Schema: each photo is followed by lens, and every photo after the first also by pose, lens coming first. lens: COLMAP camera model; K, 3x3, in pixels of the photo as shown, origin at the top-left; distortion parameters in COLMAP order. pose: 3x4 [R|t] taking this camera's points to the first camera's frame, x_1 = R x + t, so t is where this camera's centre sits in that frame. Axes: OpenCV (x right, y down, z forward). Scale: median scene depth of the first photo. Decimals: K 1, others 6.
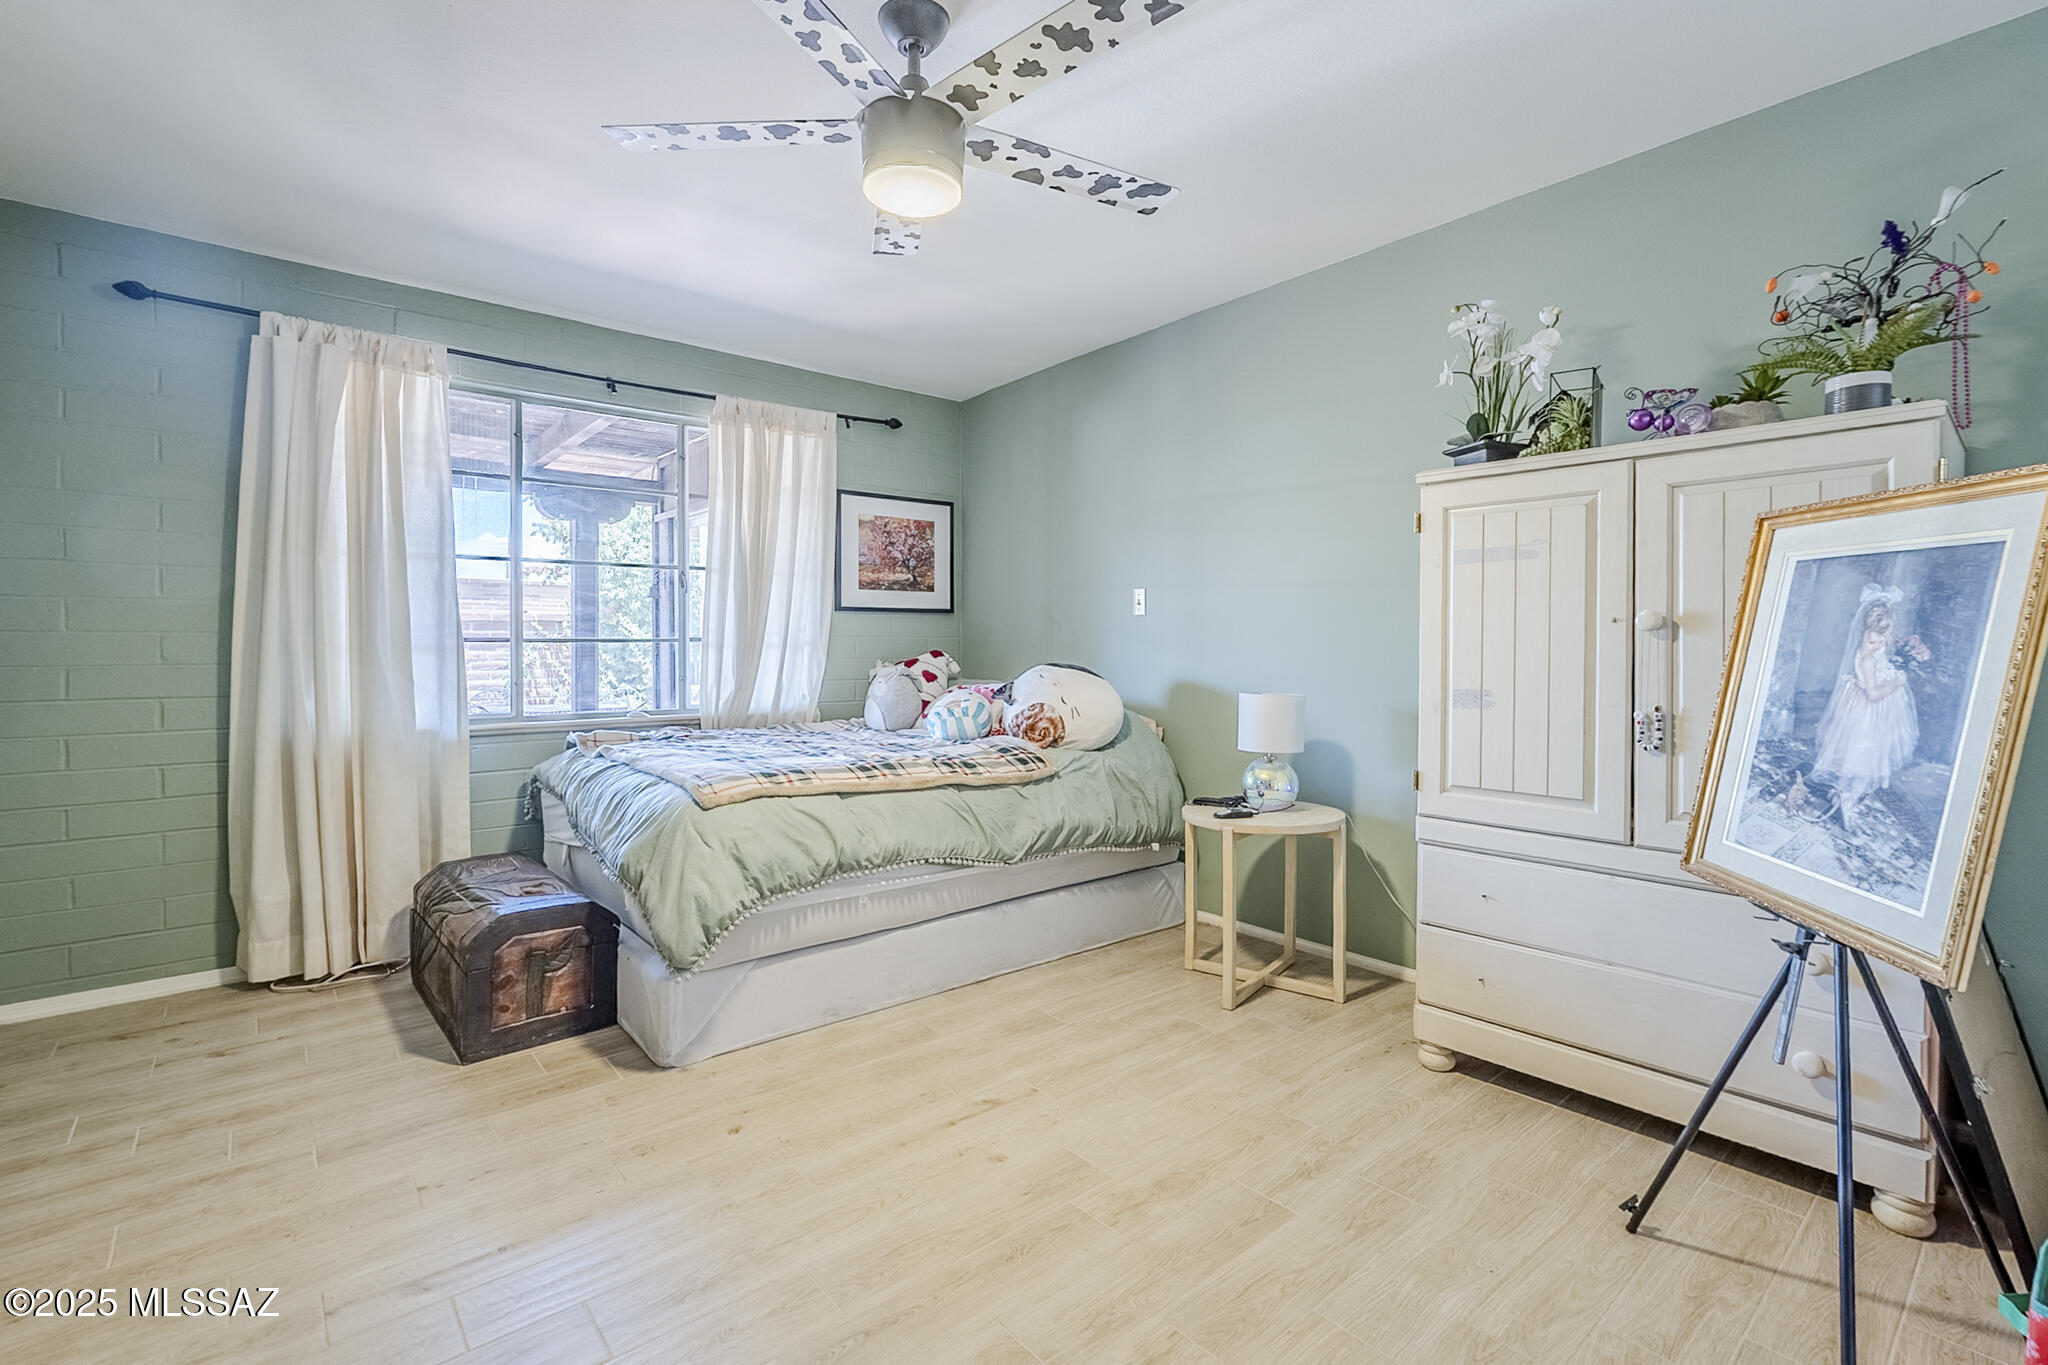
lens RADIAL K [[923.0, 0, 1029.2], [0, 923.0, 648.6], [0, 0, 1]] dist [-0.000998, -0.000344]
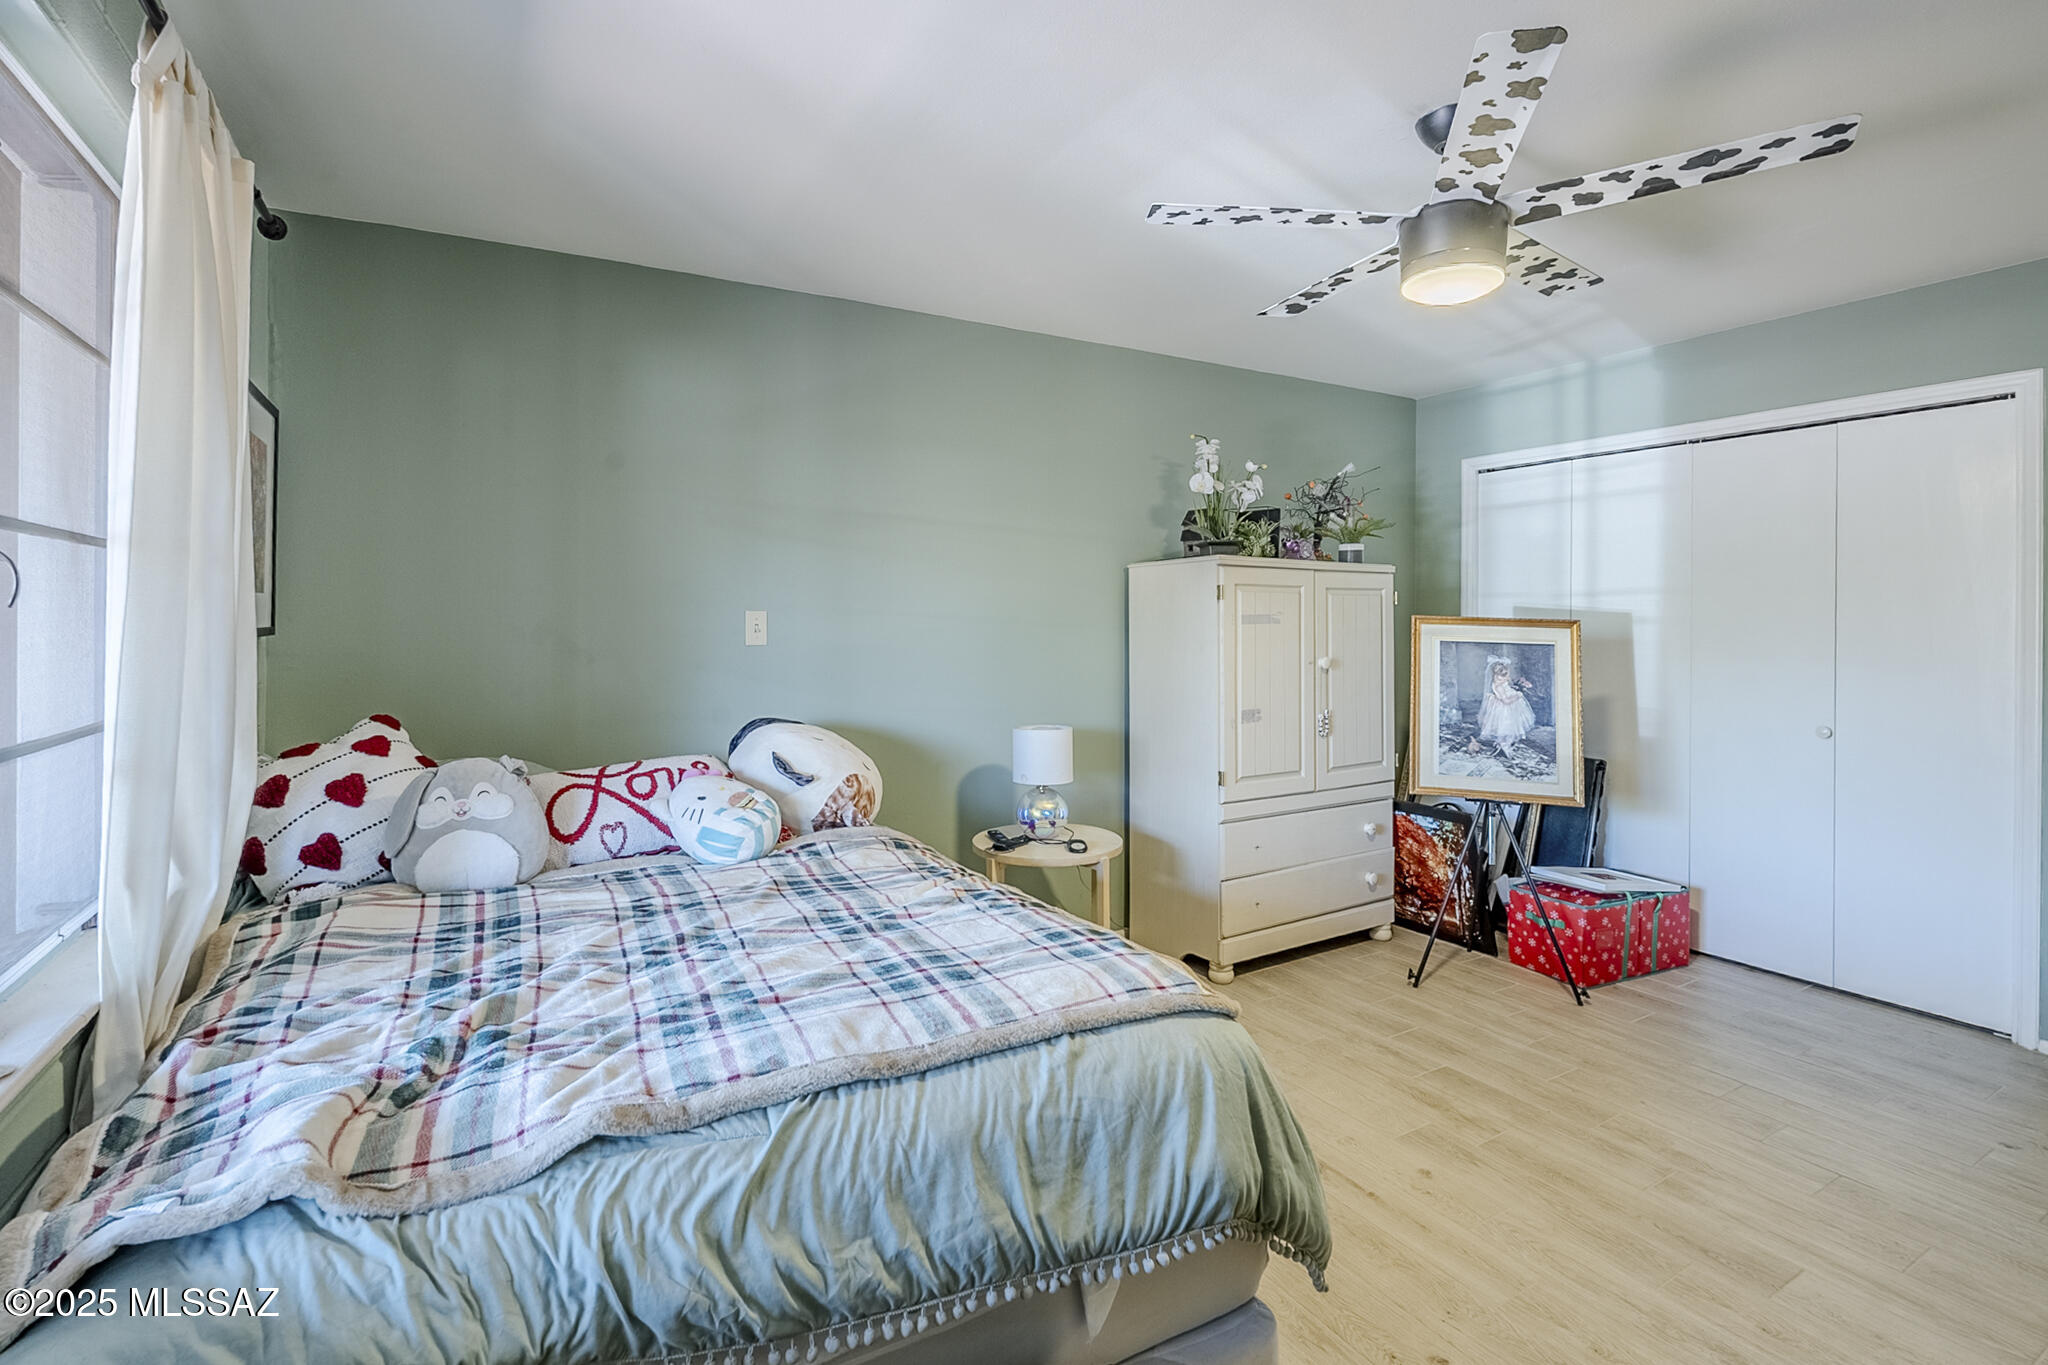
lens RADIAL K [[923.0, 0, 1043.5], [0, 923.0, 616.8], [0, 0, 1]] dist [-0.000998, -0.000344]
pose [[0.171315, 0.004476, 0.985206, -1.489565], [-0.001333, 0.999990, -0.004312, -0.141178], [-0.985215, -0.000575, 0.171319, 1.549889]]
